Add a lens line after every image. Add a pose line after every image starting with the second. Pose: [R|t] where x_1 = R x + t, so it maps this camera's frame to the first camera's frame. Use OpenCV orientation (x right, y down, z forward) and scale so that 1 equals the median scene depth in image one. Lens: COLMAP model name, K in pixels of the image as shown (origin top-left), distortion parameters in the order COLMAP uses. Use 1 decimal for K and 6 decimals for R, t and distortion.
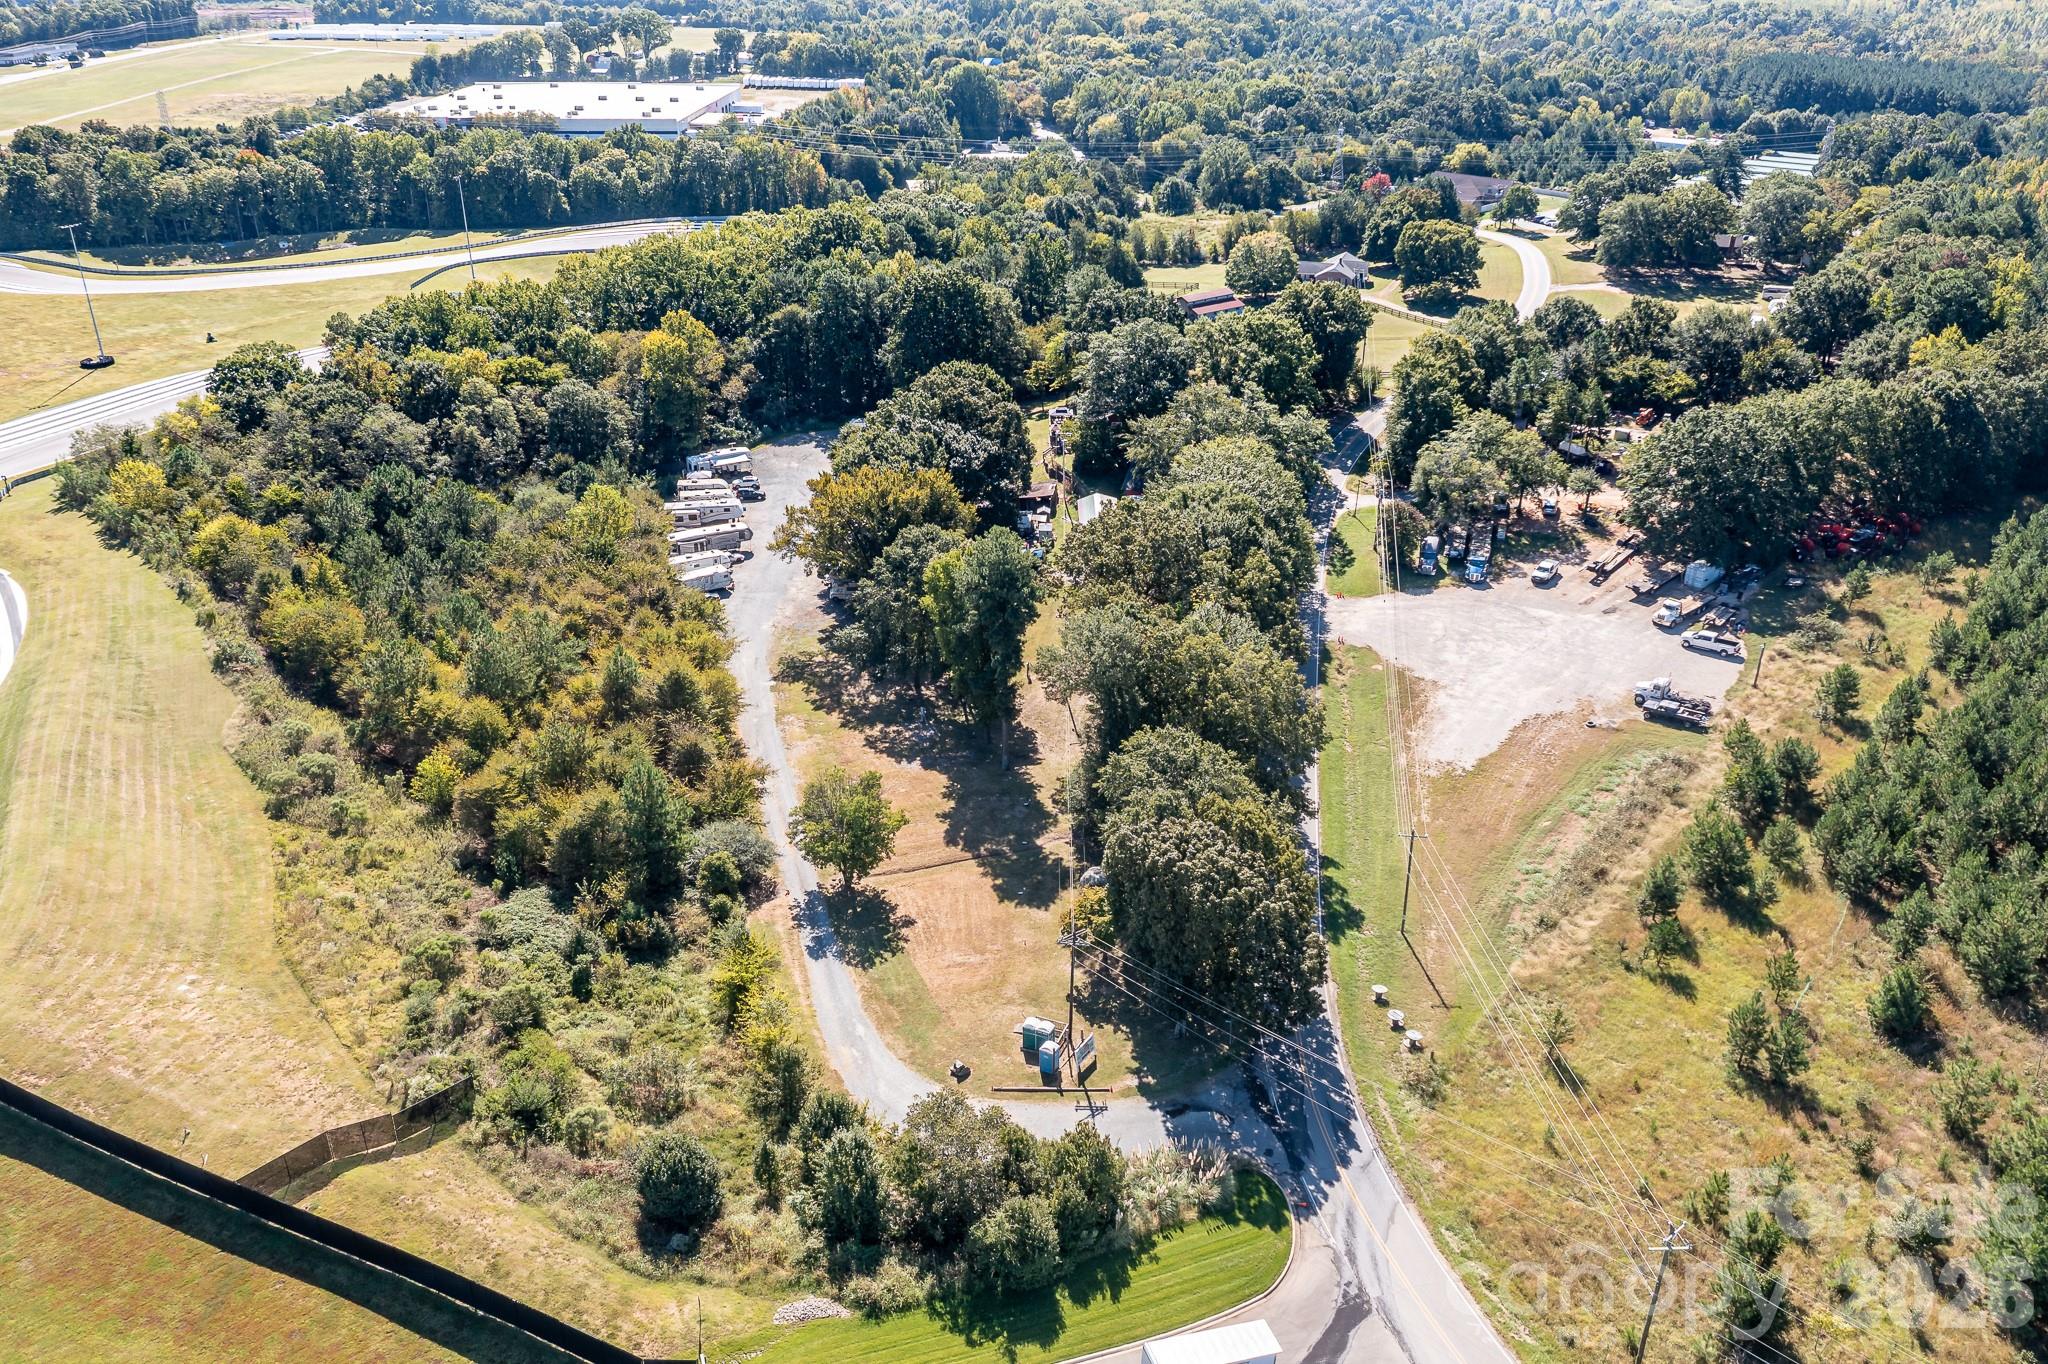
lens RADIAL K [[1614.1, 0, 1024.0], [0, 1614.1, 682.0], [0, 0, 1]] dist [-0.011747, 0.000051]
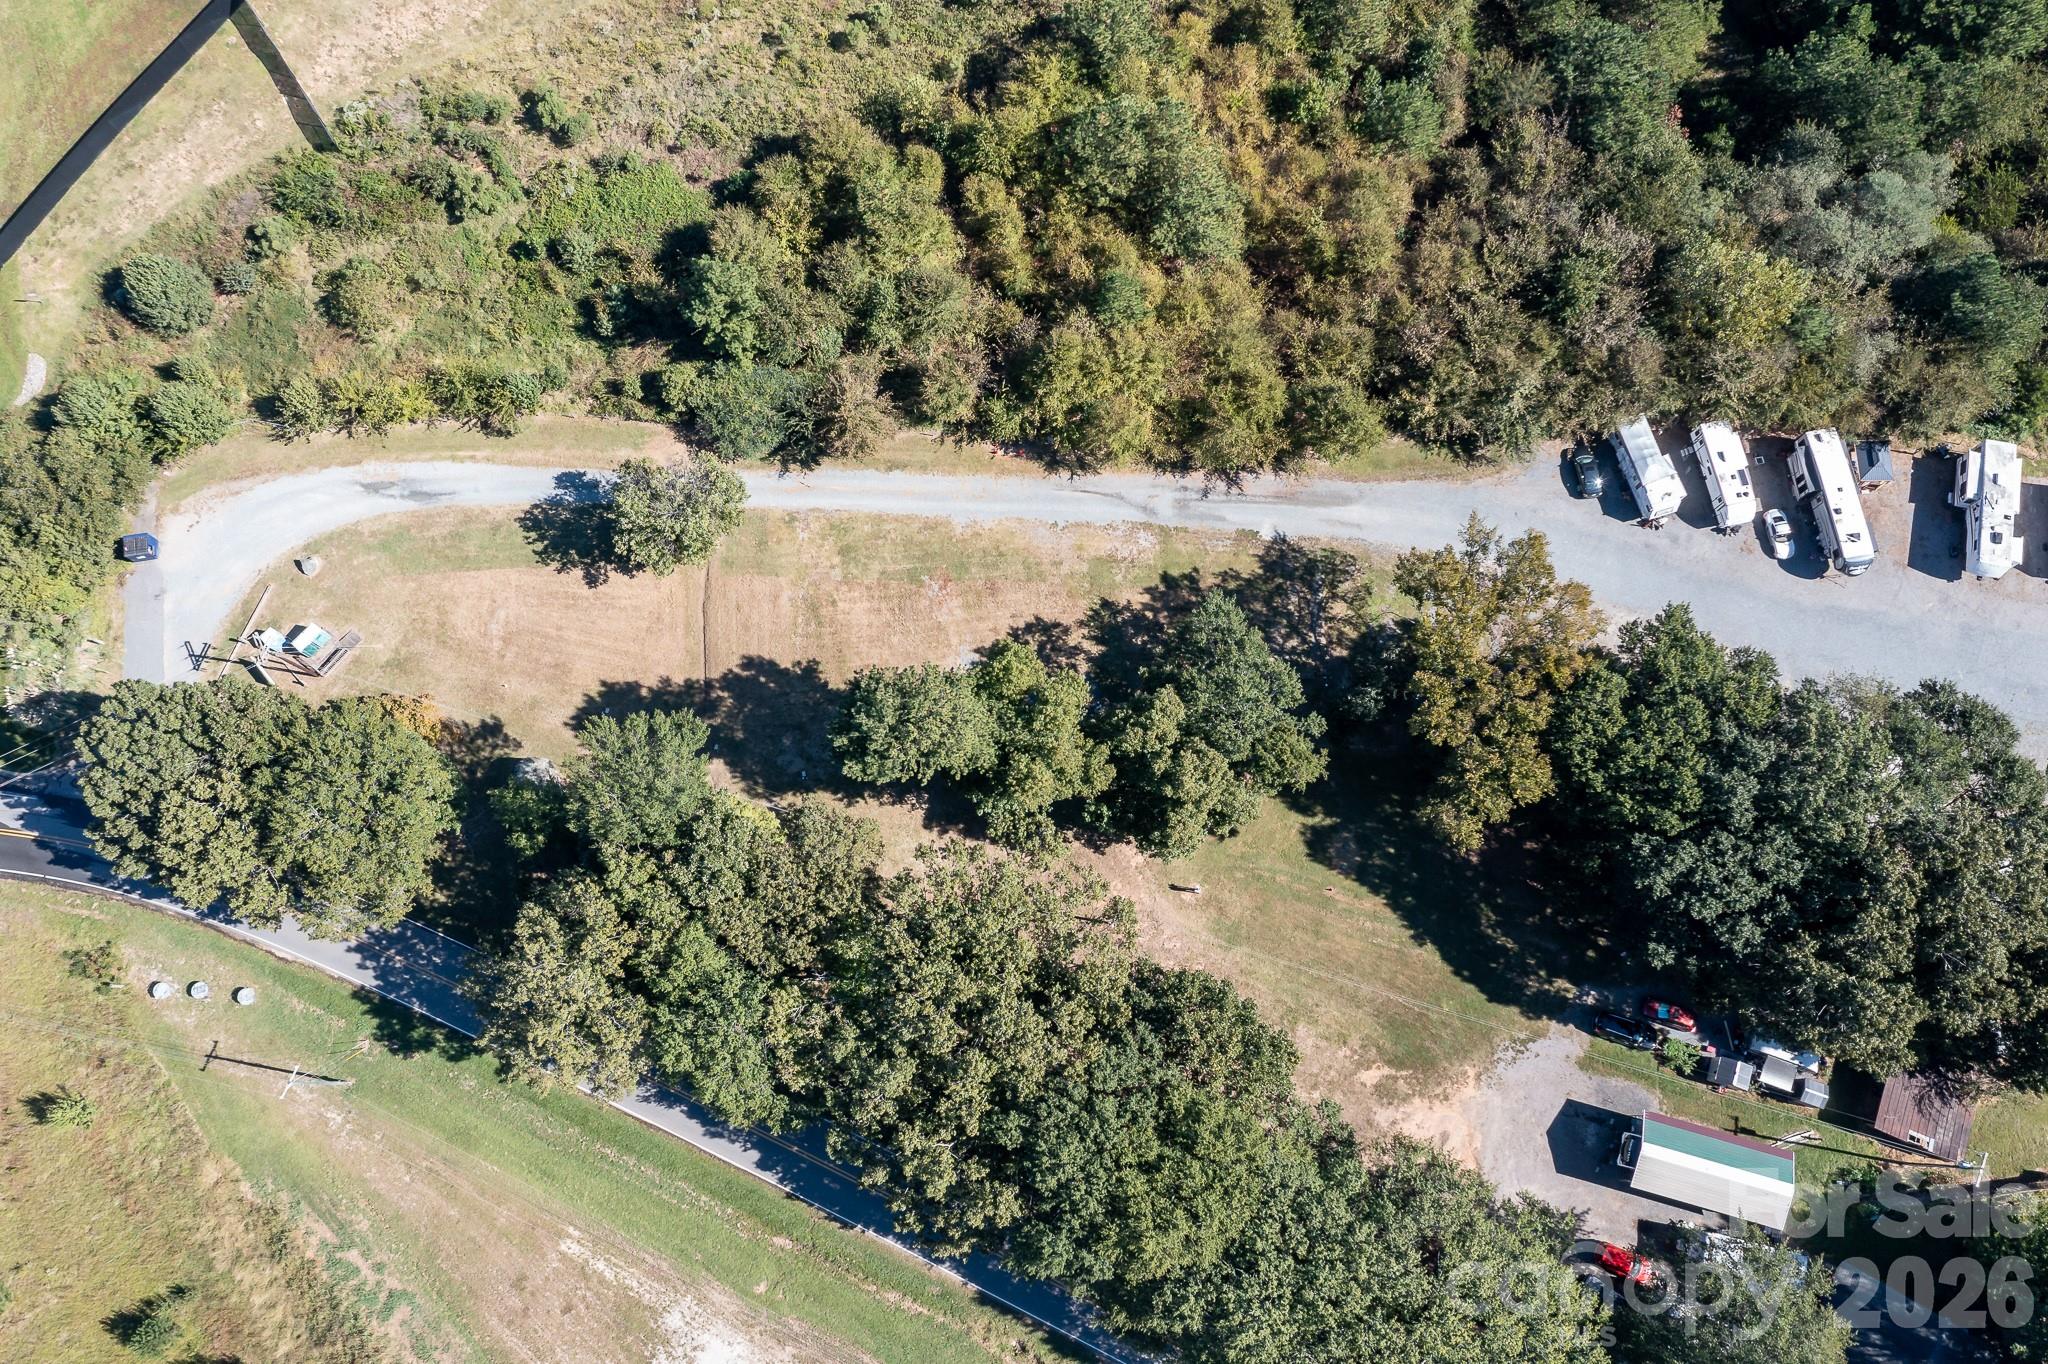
lens RADIAL K [[1614.1, 0, 1024.0], [0, 1614.1, 682.0], [0, 0, 1]] dist [-0.011747, 0.000051]
pose [[-0.275740, 0.930039, -0.242889, 0.105226], [-0.407893, 0.115595, 0.905683, -0.590817], [0.870397, 0.348805, 0.347483, 0.689902]]
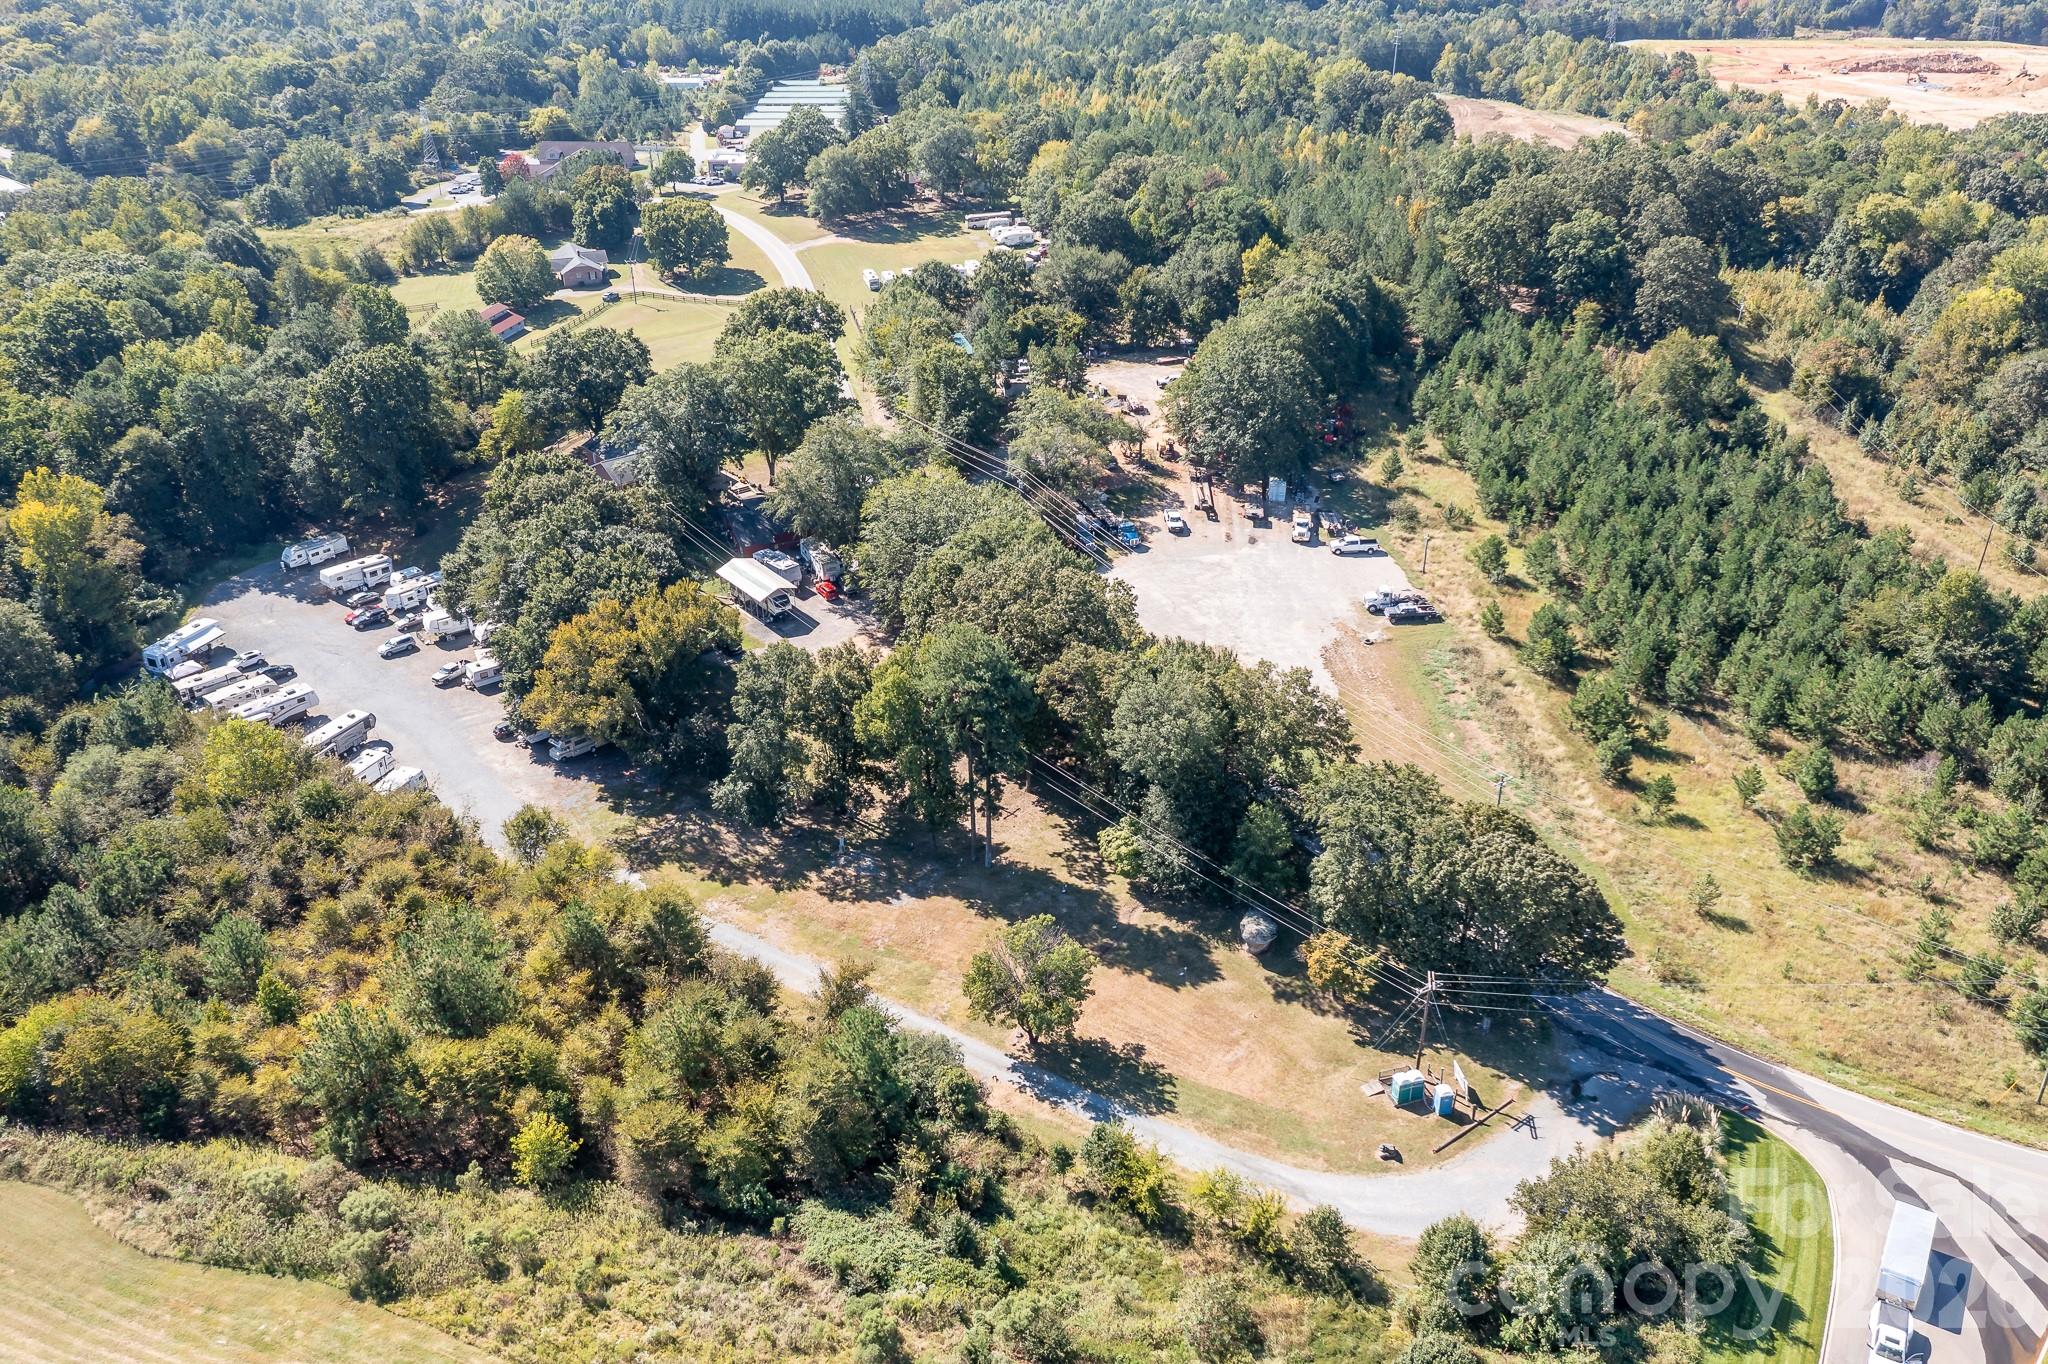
lens RADIAL K [[1614.1, 0, 1024.0], [0, 1614.1, 682.0], [0, 0, 1]] dist [-0.011747, 0.000051]
pose [[0.771698, -0.303431, 0.558938, -0.443292], [0.280912, 0.951095, 0.128480, -0.148543], [-0.570588, 0.057865, 0.819195, 0.187758]]
